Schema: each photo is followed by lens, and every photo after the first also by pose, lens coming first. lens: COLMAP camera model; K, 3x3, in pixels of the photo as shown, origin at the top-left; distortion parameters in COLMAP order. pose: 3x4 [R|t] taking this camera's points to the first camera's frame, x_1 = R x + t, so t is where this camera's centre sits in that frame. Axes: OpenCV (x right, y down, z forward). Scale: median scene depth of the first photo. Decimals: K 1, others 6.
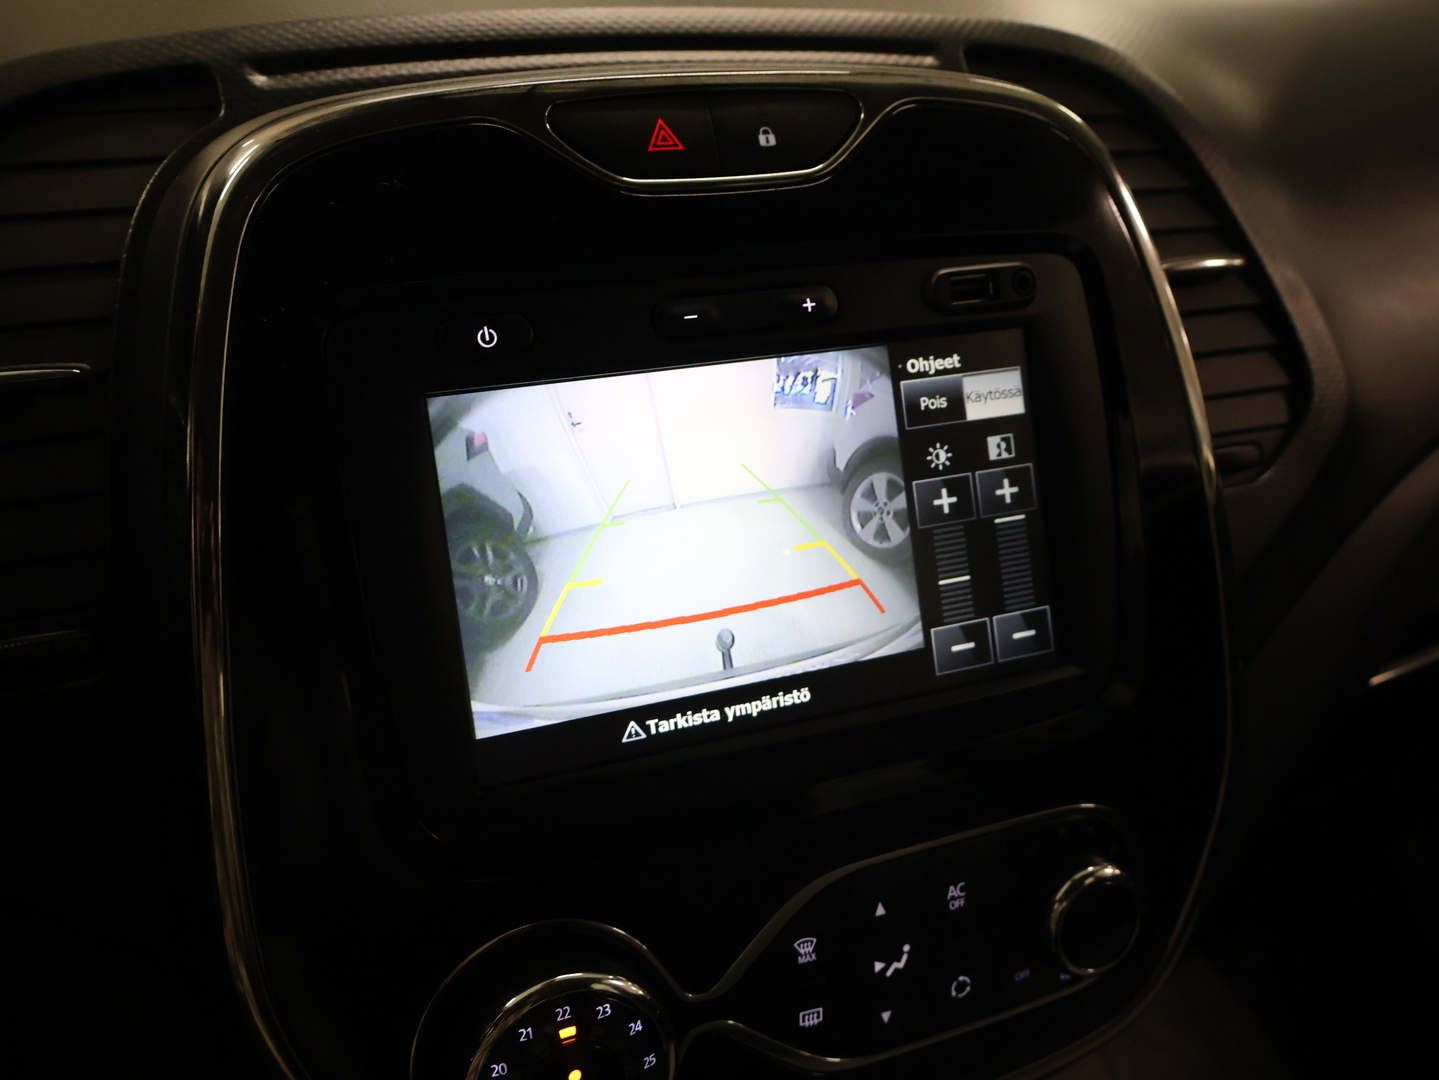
lens RADIAL K [[1560.0, 0, 724.4], [0, 1560.0, 533.0], [0, 0, 1]] dist [0.014320, 0.000000]
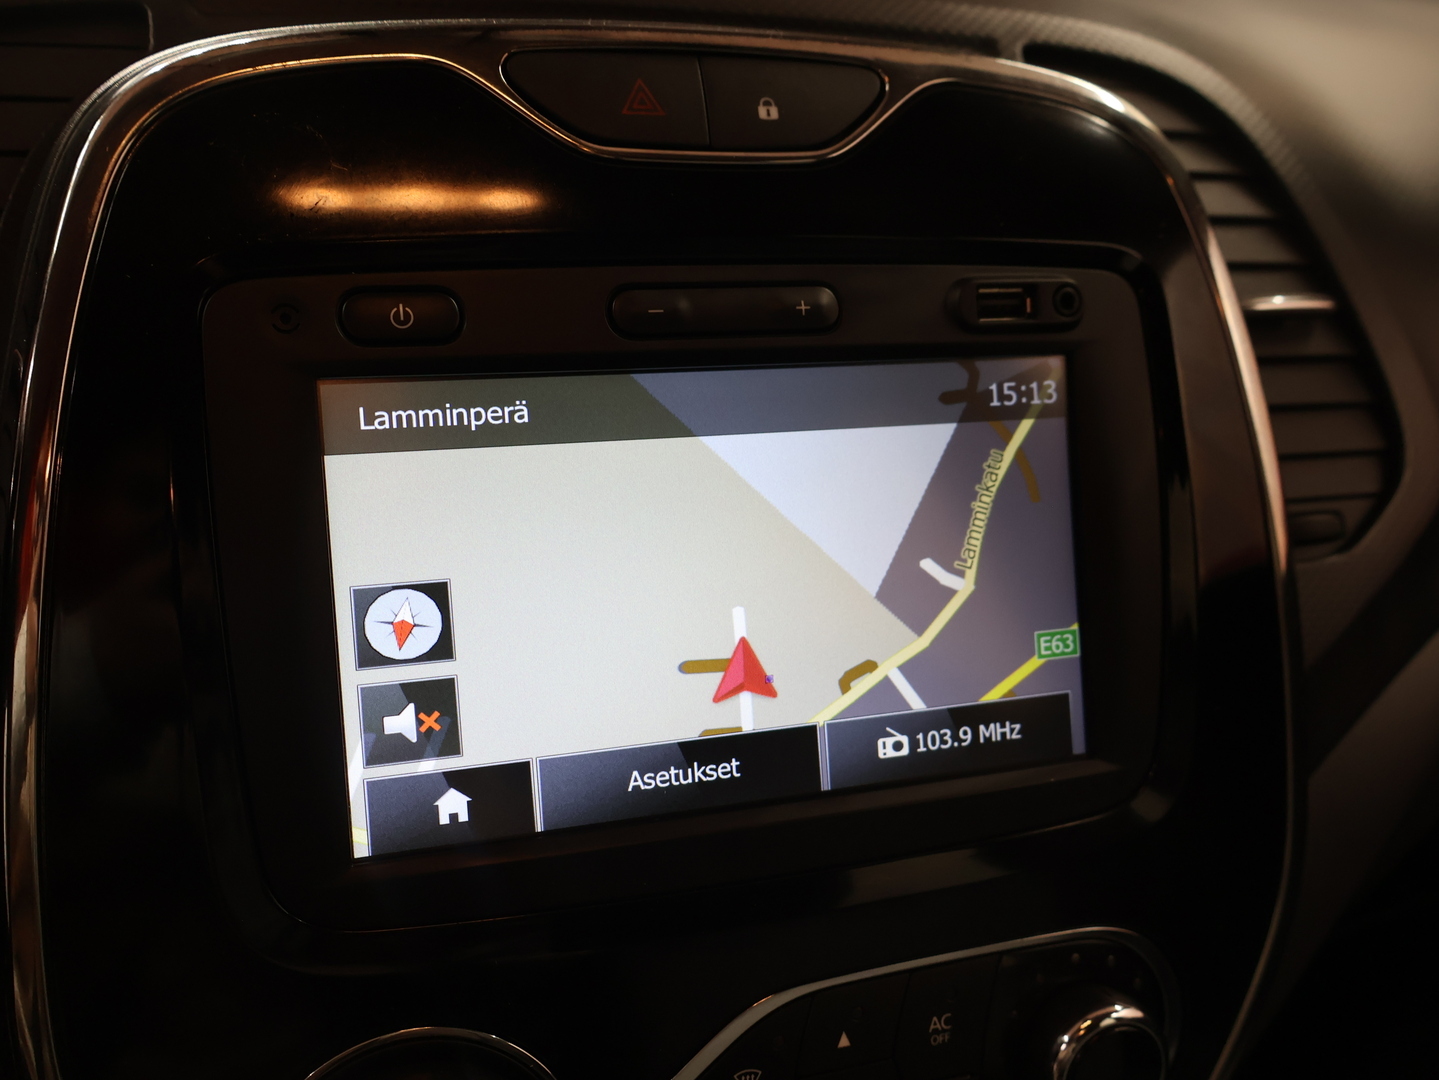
lens RADIAL K [[1413.9, 0, 729.1], [0, 1413.9, 519.9], [0, 0, 1]] dist [0.002260, 0.000000]
pose [[0.995032, 0.067062, -0.073580, 0.074379], [-0.069929, 0.996862, -0.037097, -0.001365], [0.070861, 0.042058, 0.996599, 0.232841]]
